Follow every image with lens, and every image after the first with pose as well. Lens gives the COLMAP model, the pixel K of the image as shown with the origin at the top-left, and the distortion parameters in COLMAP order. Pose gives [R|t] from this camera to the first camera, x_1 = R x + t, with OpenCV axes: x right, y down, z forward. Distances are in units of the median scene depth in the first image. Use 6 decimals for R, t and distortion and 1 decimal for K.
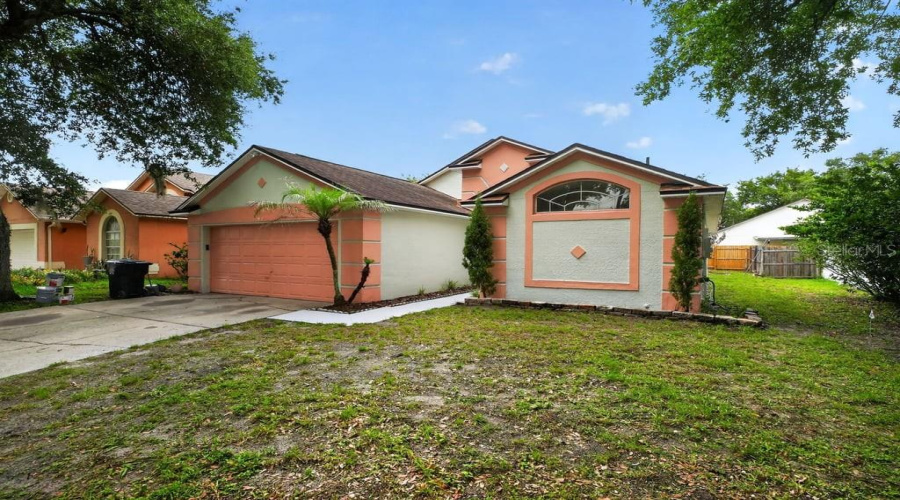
lens RADIAL K [[380.1, 0, 450.0], [0, 380.1, 250.0], [0, 0, 1]] dist [-0.001567, -0.000136]
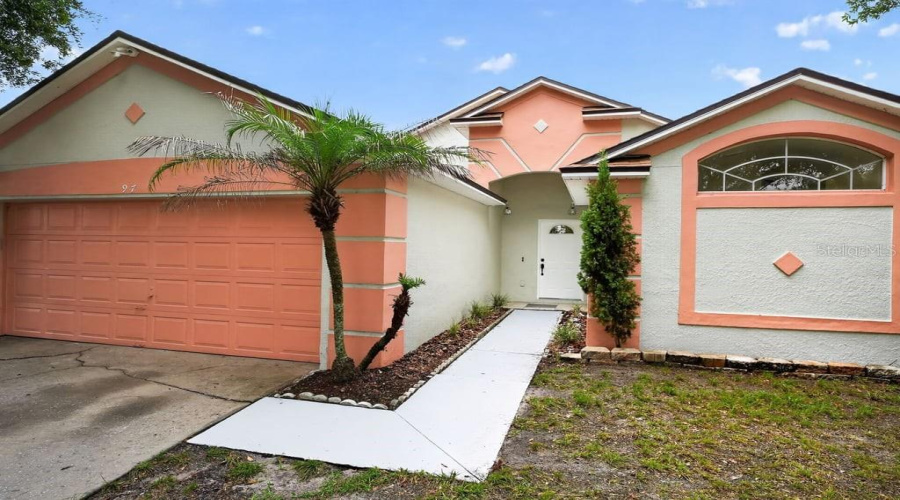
lens RADIAL K [[457.1, 0, 449.9], [0, 457.1, 241.4], [0, 0, 1]] dist [-0.000499, 0.000113]
pose [[0.976358, 0.011666, 0.215843, -0.274825], [-0.009942, 0.999909, -0.009072, -0.015471], [-0.215929, 0.006711, 0.976386, 0.420114]]
